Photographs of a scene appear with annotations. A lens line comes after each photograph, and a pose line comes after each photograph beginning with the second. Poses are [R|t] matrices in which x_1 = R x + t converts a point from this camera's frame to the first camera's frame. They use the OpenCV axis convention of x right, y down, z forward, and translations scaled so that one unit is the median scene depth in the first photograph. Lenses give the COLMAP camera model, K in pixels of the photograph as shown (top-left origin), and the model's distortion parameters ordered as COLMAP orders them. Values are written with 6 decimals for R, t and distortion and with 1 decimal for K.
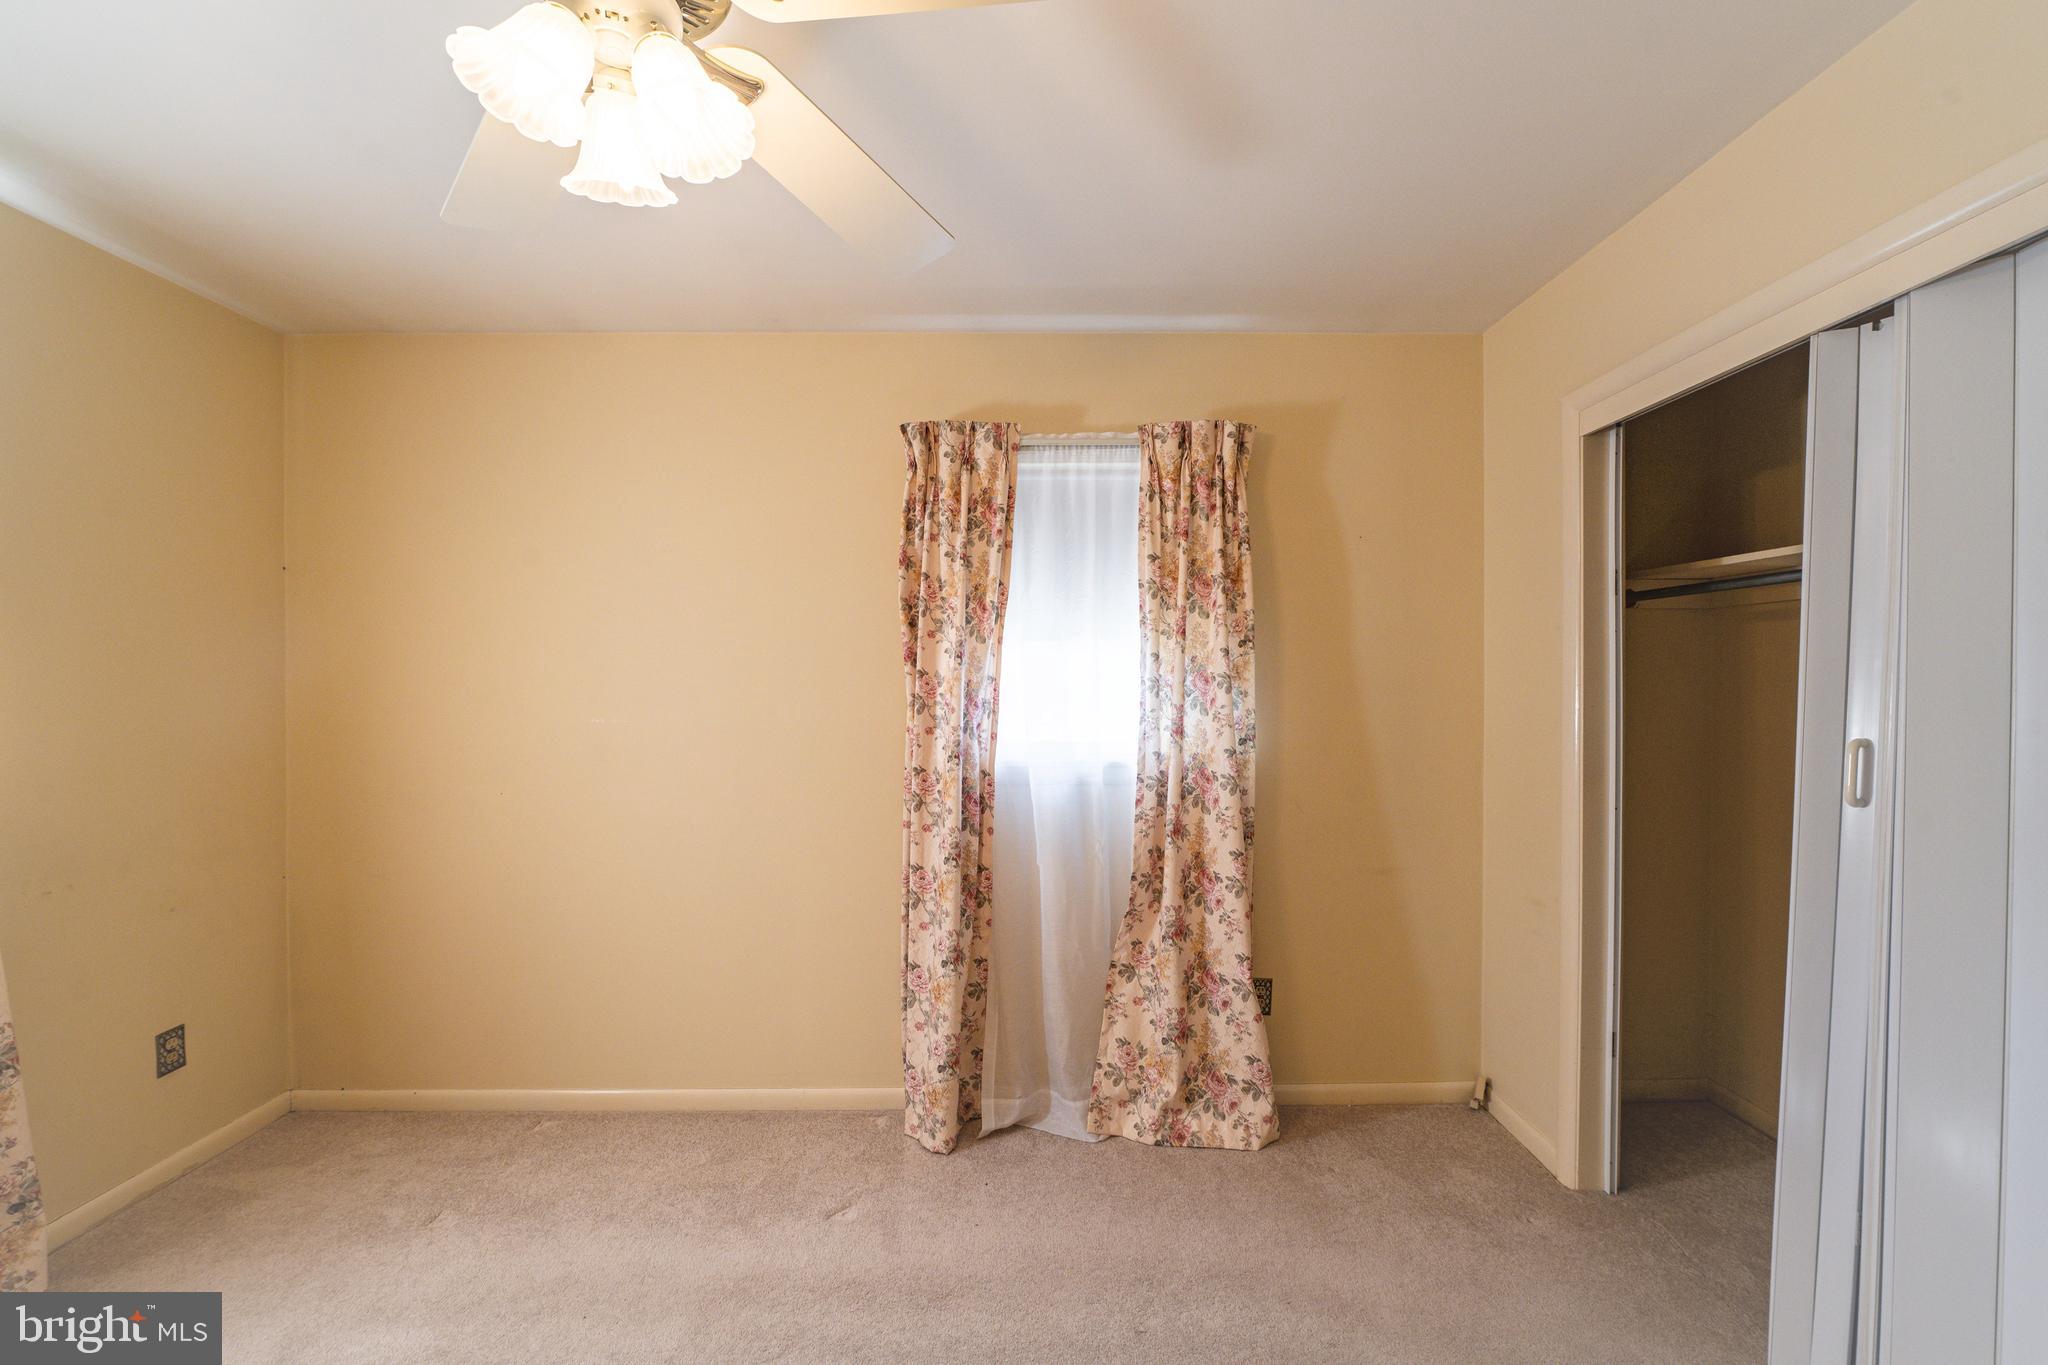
lens RADIAL K [[819.5, 0, 1024.0], [0, 819.5, 686.7], [0, 0, 1]] dist [-0.012536, -0.000384]
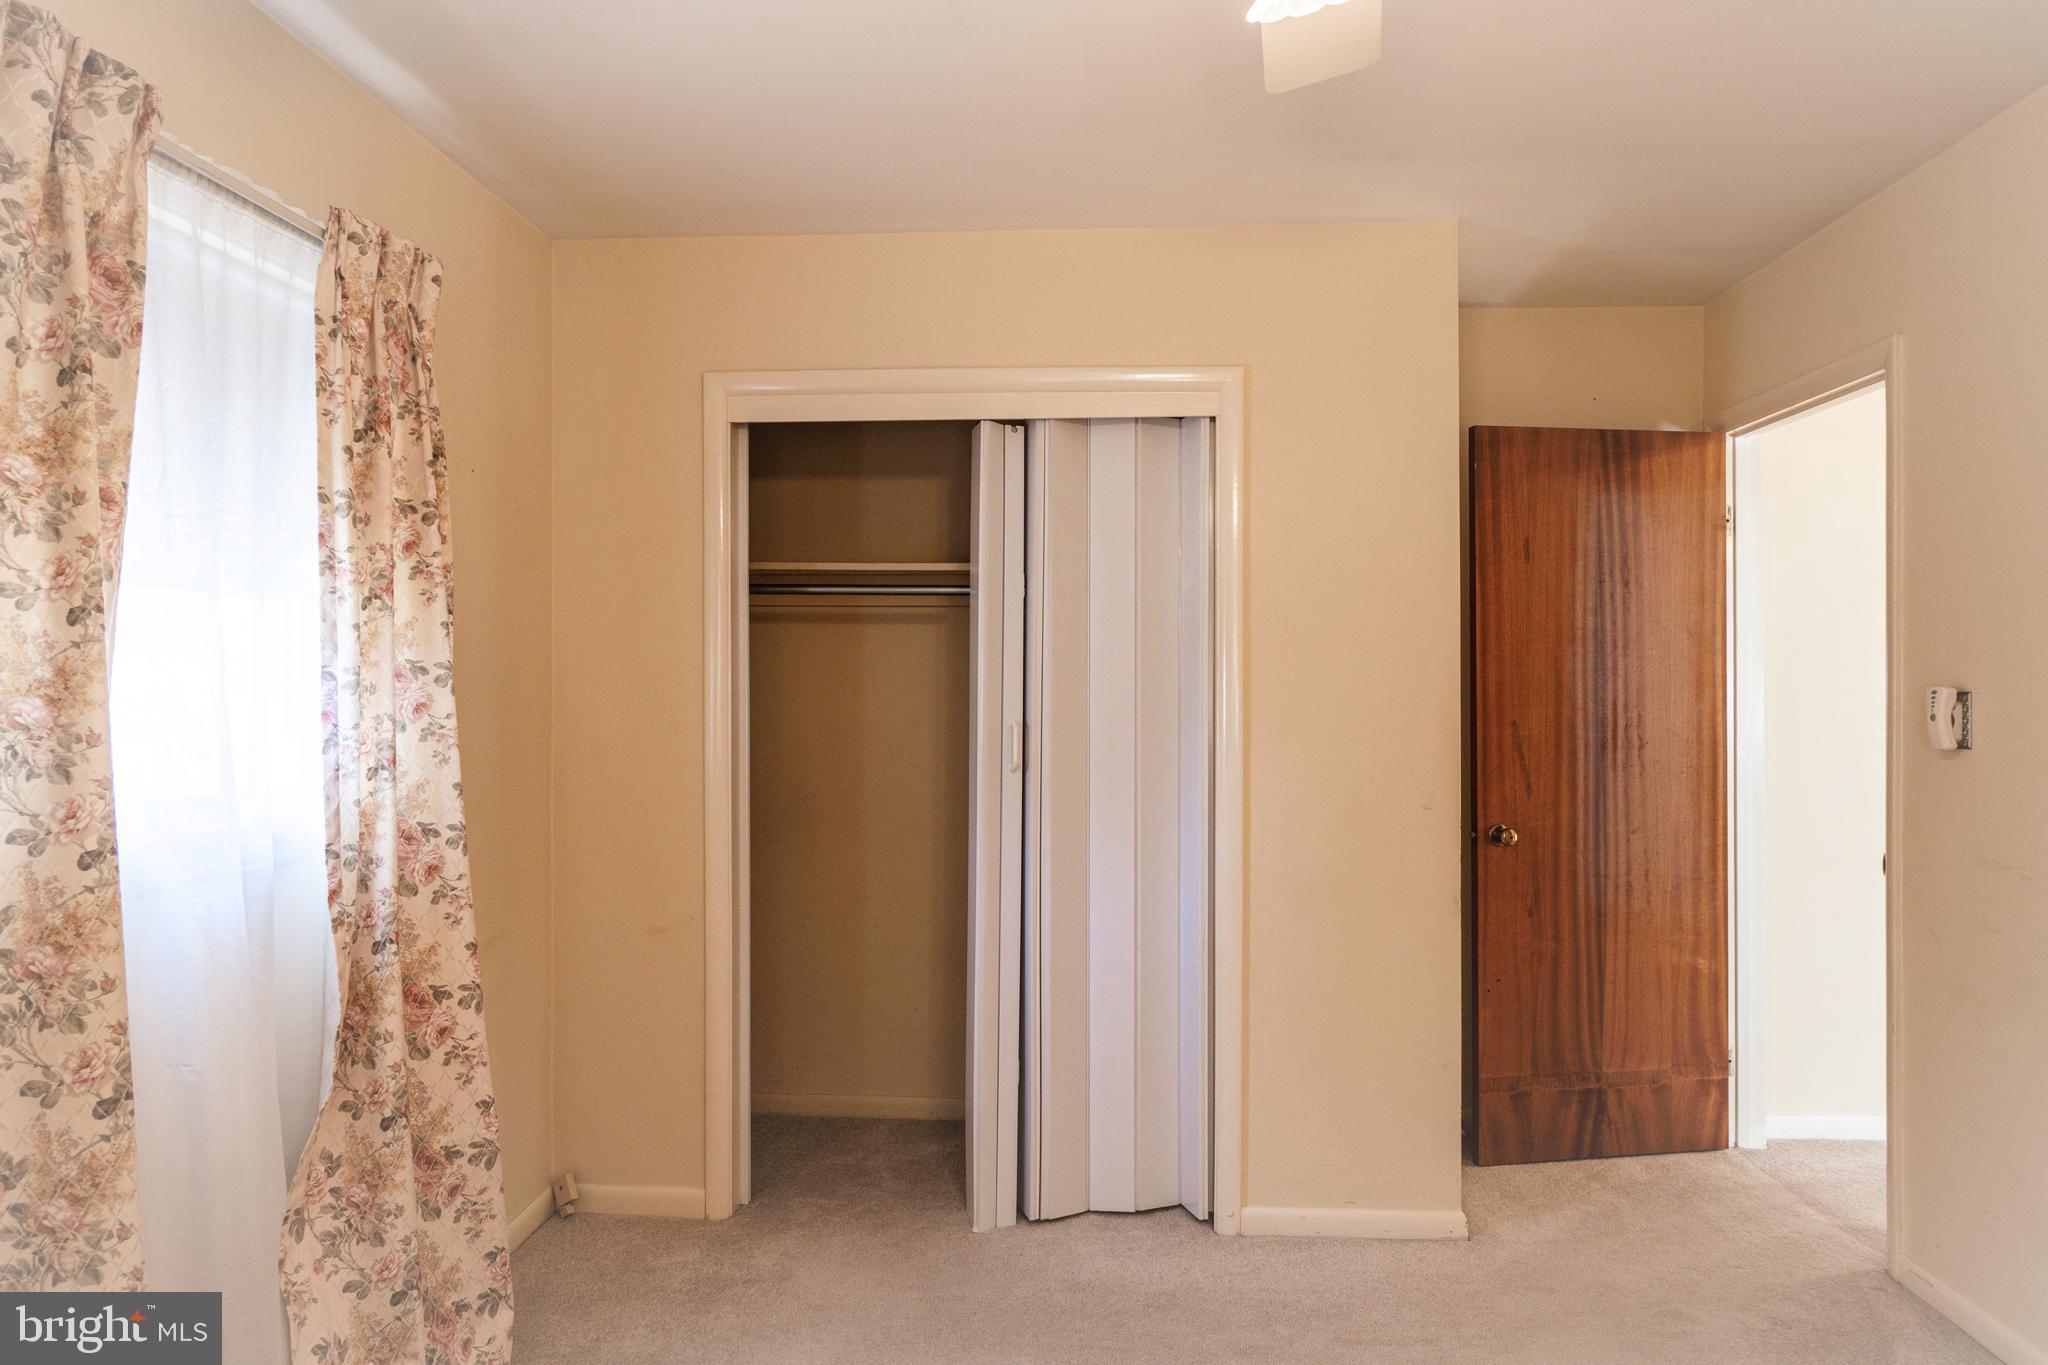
lens RADIAL K [[1299.8, 0, 1025.8], [0, 1299.8, 685.8], [0, 0, 1]] dist [-0.006767, -0.002116]
pose [[0.044945, 0.001877, 0.998988, -0.703249], [0.001932, 0.999996, -0.001966, 0.003627], [-0.998988, 0.002019, 0.044941, 0.499628]]
